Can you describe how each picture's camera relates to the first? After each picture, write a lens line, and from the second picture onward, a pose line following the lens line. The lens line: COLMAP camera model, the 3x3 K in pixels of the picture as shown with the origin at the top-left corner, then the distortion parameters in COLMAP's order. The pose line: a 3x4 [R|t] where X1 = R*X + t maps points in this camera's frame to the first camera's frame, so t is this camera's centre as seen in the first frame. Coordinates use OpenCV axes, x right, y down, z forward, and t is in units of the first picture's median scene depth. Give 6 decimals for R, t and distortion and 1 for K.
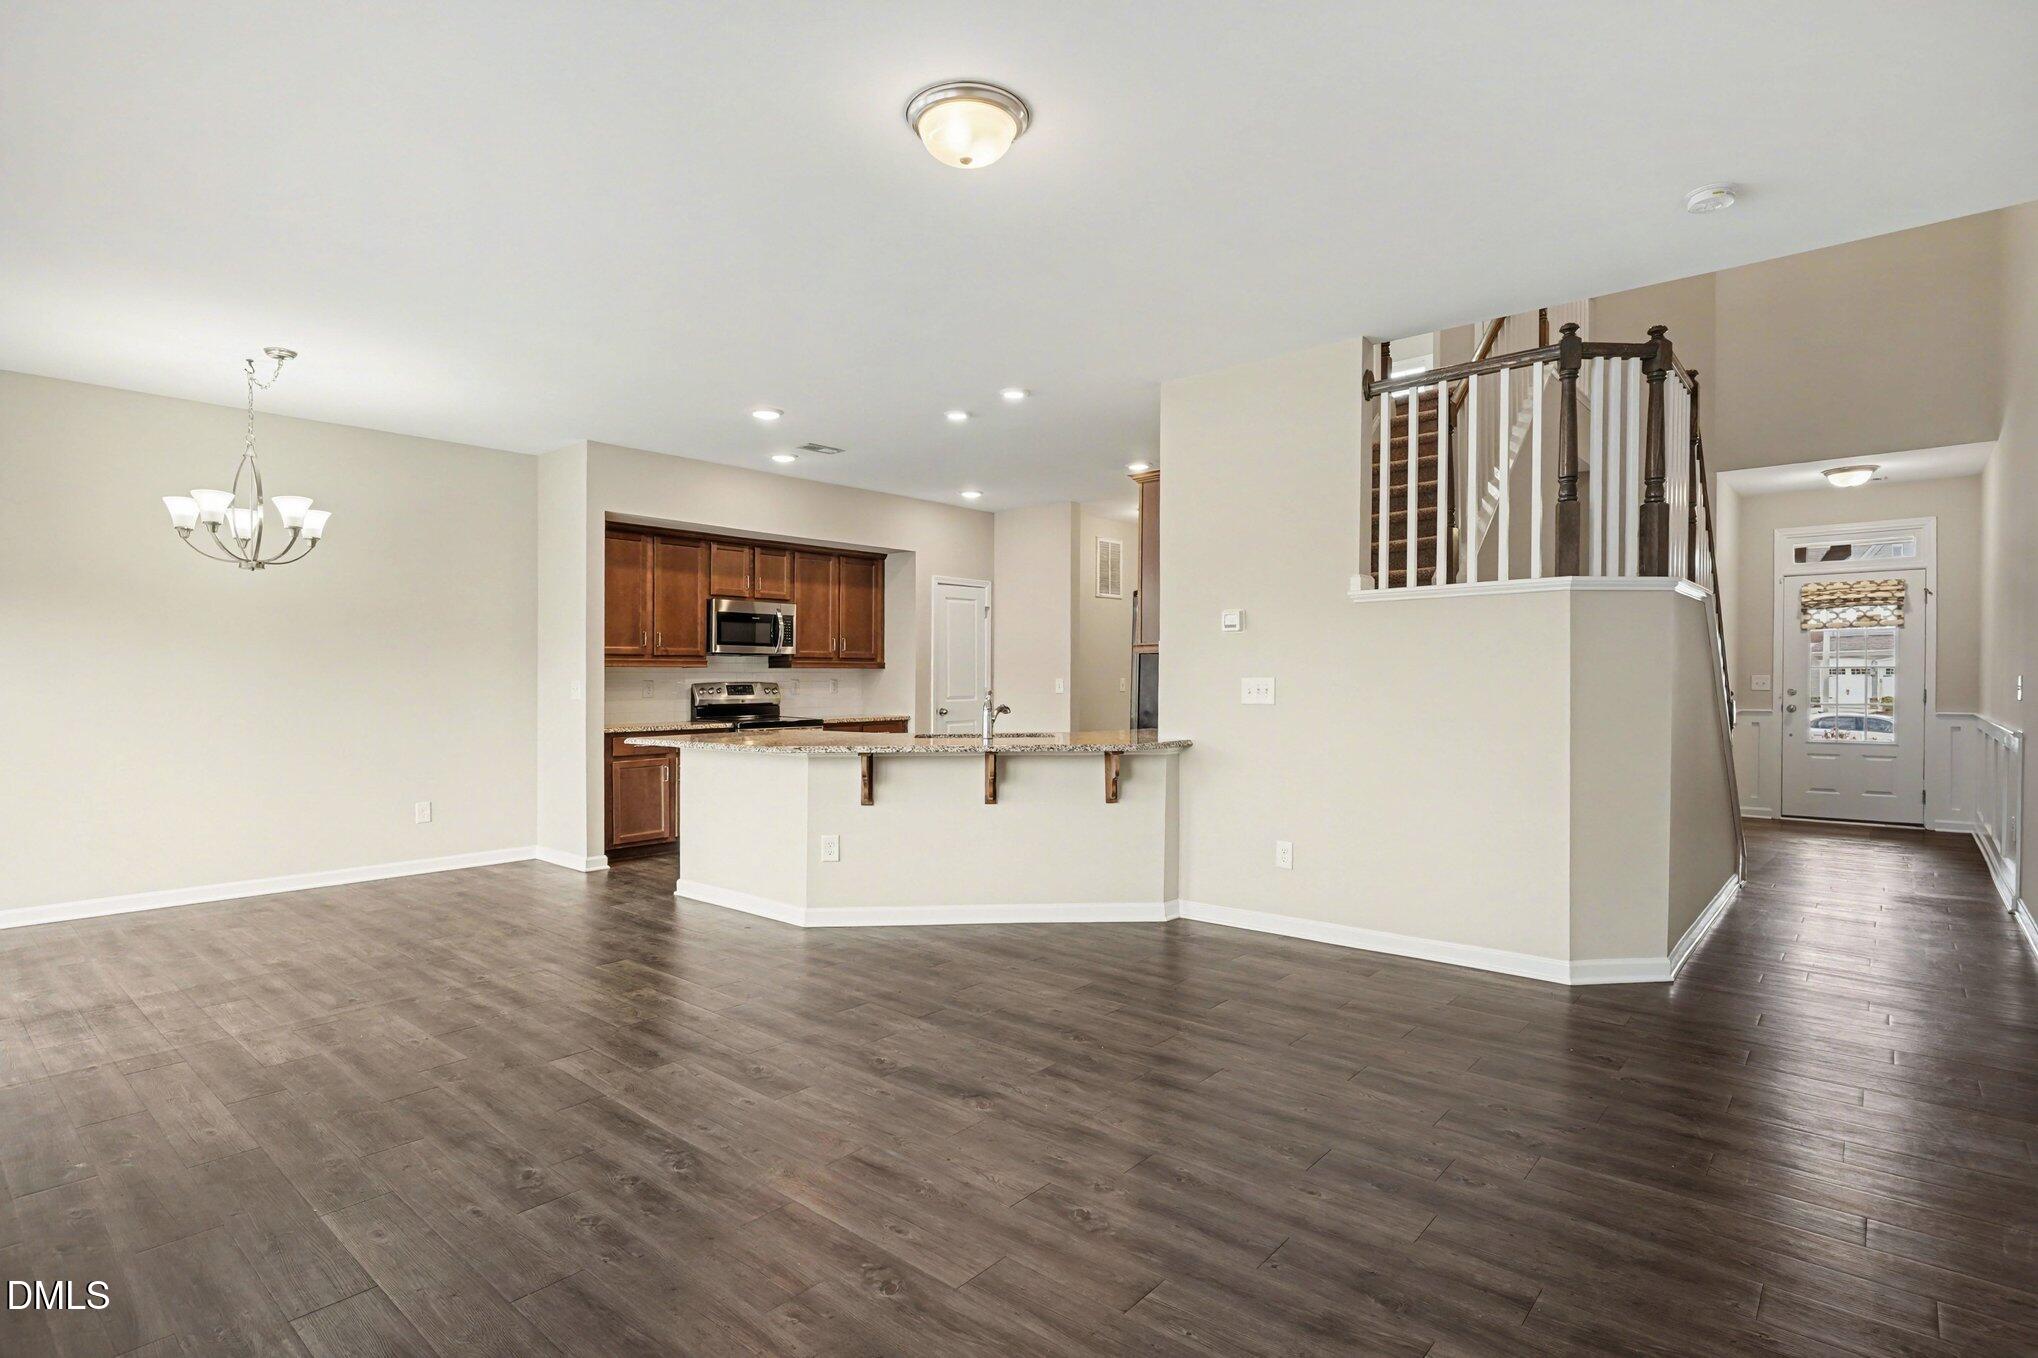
lens RADIAL K [[1022.8, 0, 1020.4], [0, 1022.8, 676.6], [0, 0, 1]] dist [-0.002266, -0.000068]
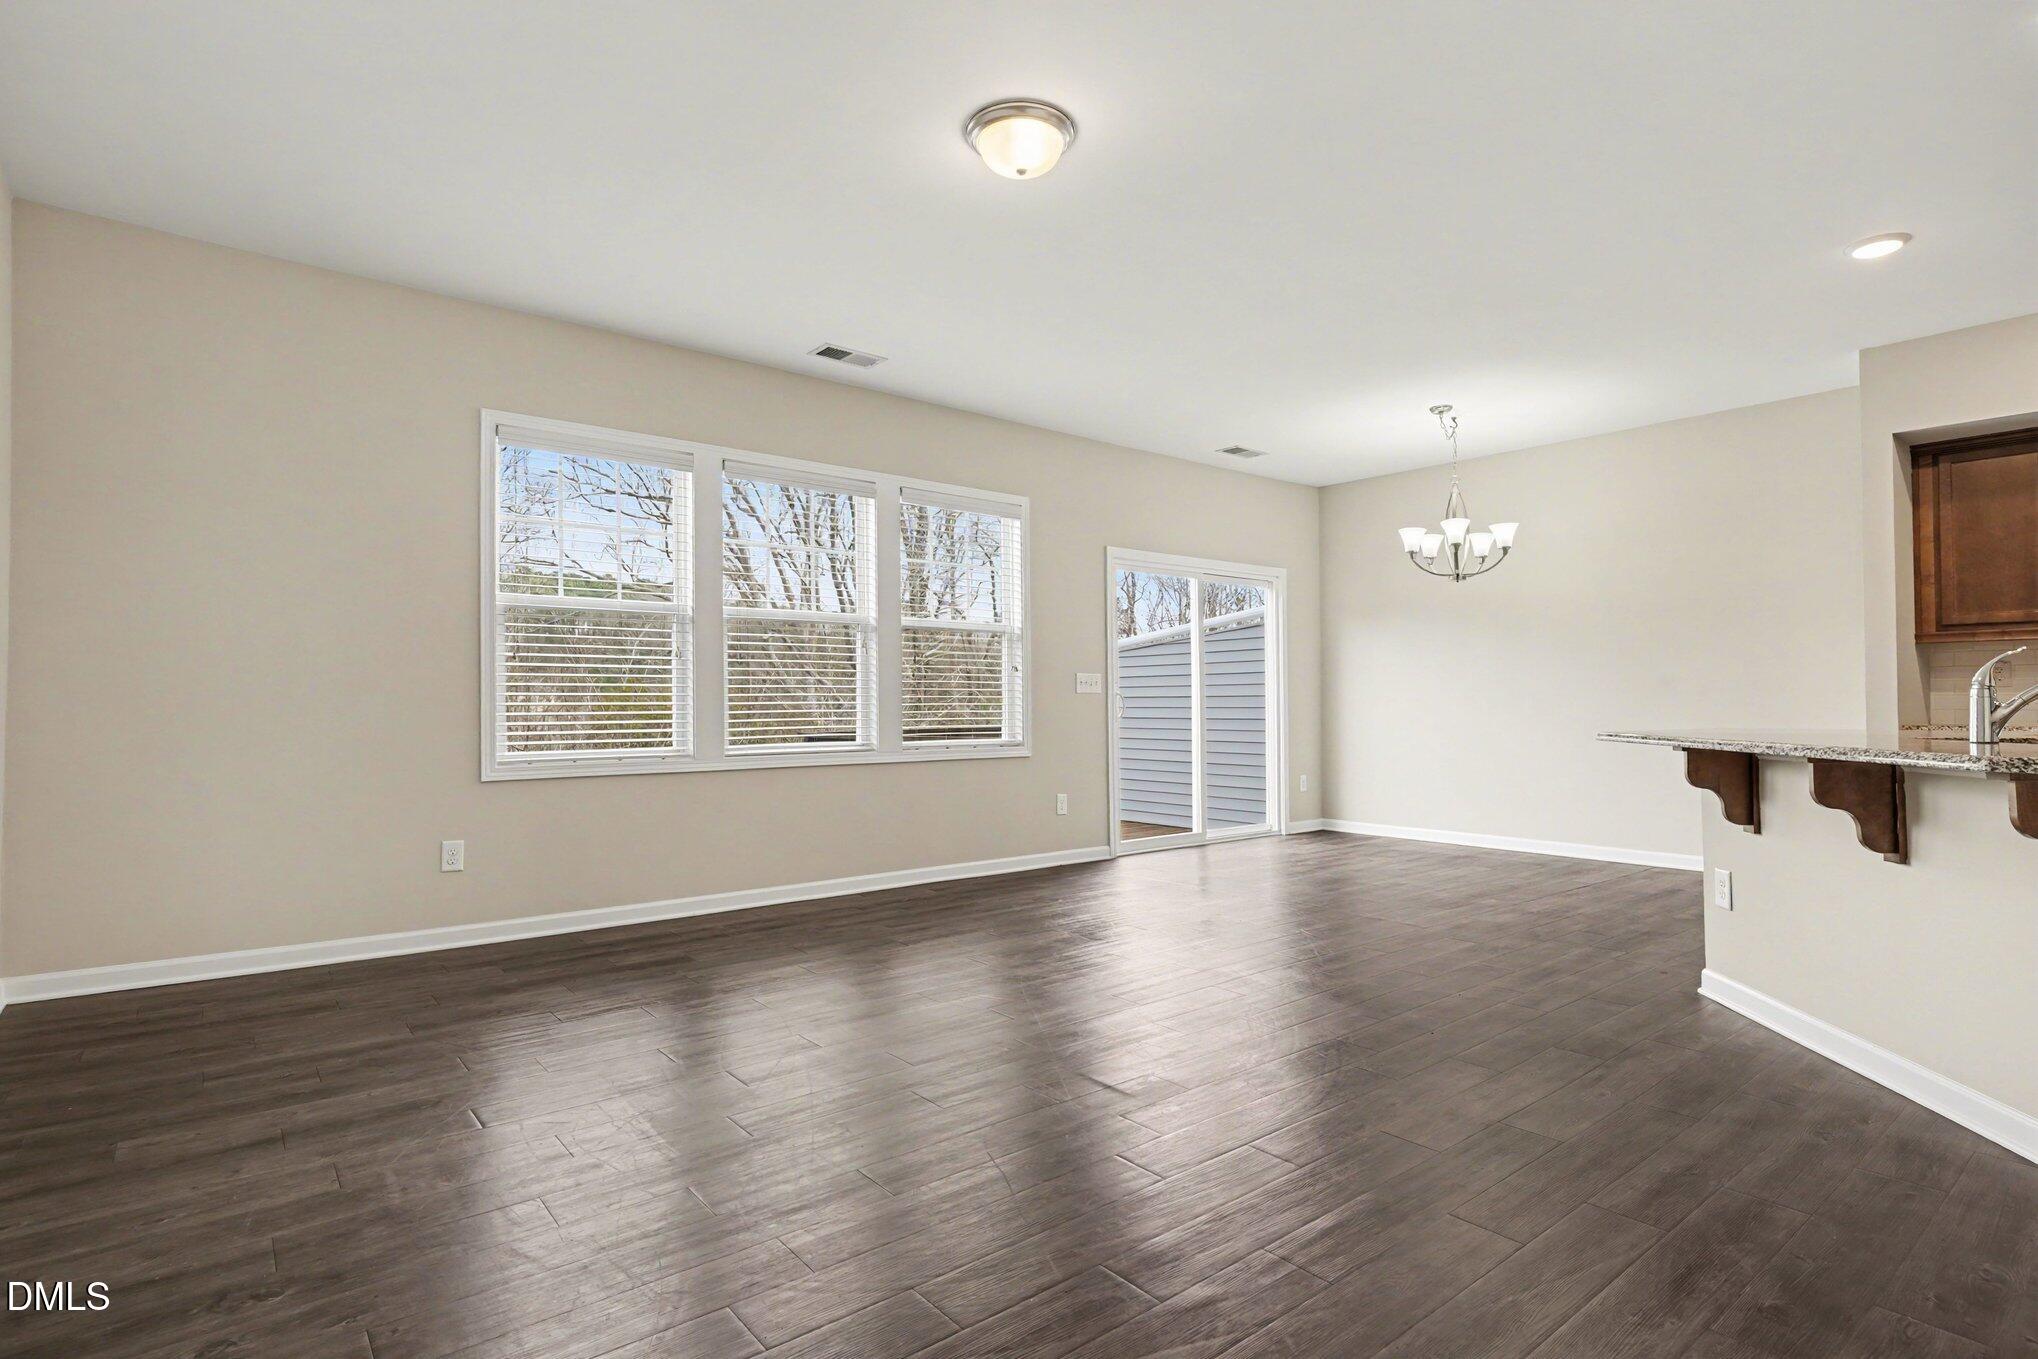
lens RADIAL K [[1022.8, 0, 1013.9], [0, 1022.8, 679.2], [0, 0, 1]] dist [-0.002266, -0.000068]
pose [[-0.146659, -0.020499, -0.988975, 0.687331], [0.006165, 0.999747, -0.021637, 0.047086], [0.989168, -0.009271, -0.146496, 0.760162]]
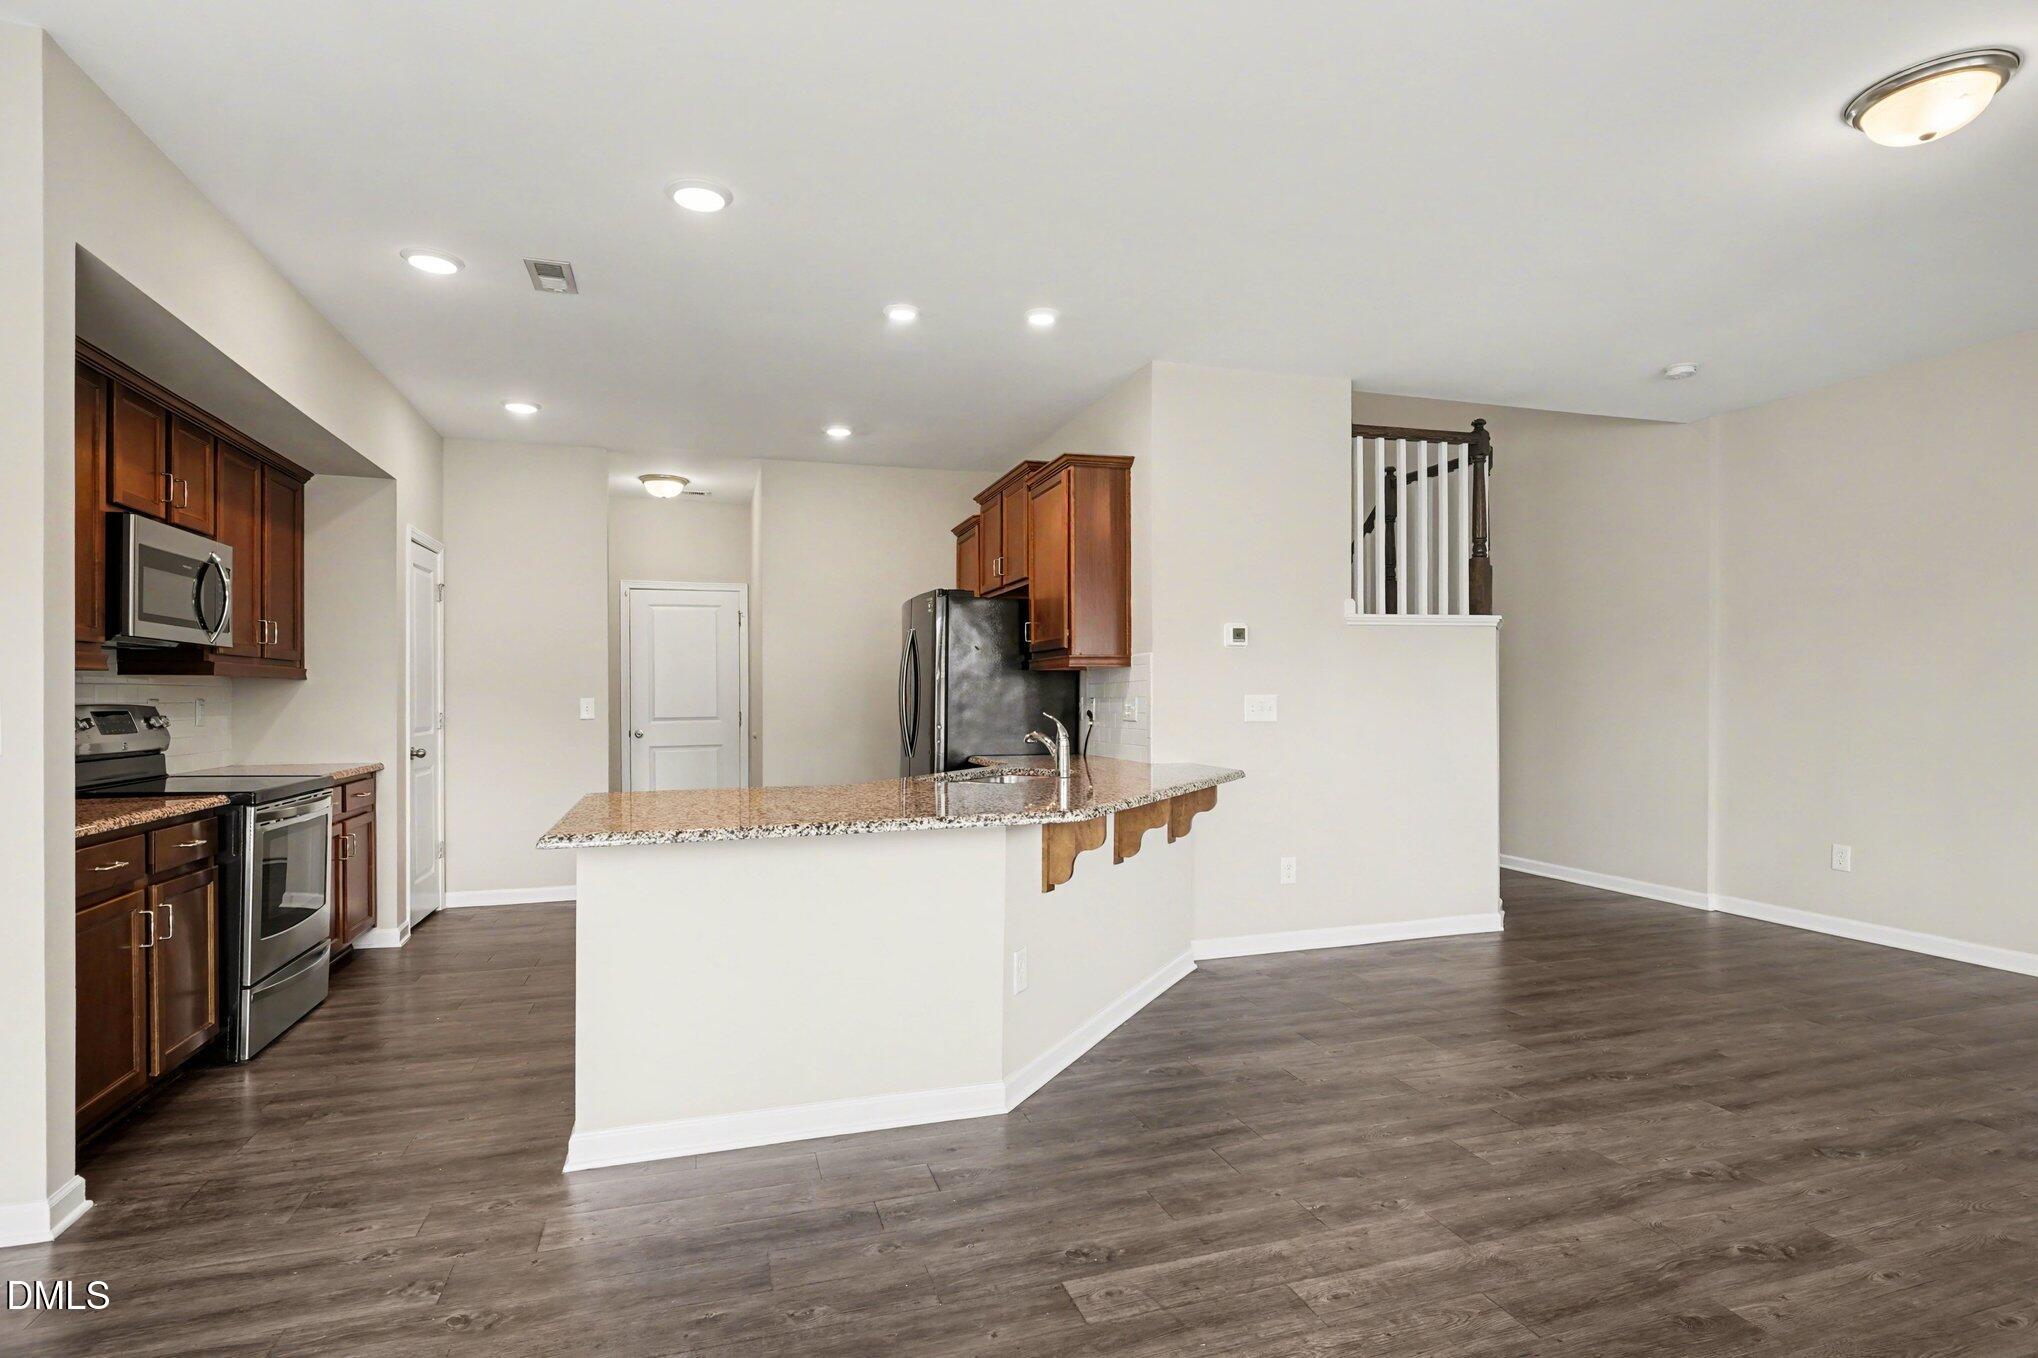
lens RADIAL K [[1022.8, 0, 1020.7], [0, 1022.8, 695.1], [0, 0, 1]] dist [-0.002266, -0.000068]
pose [[0.511195, 0.002892, 0.859460, -0.857481], [0.000490, 0.999993, -0.003656, 0.005966], [-0.859464, 0.002290, 0.511190, 0.826349]]
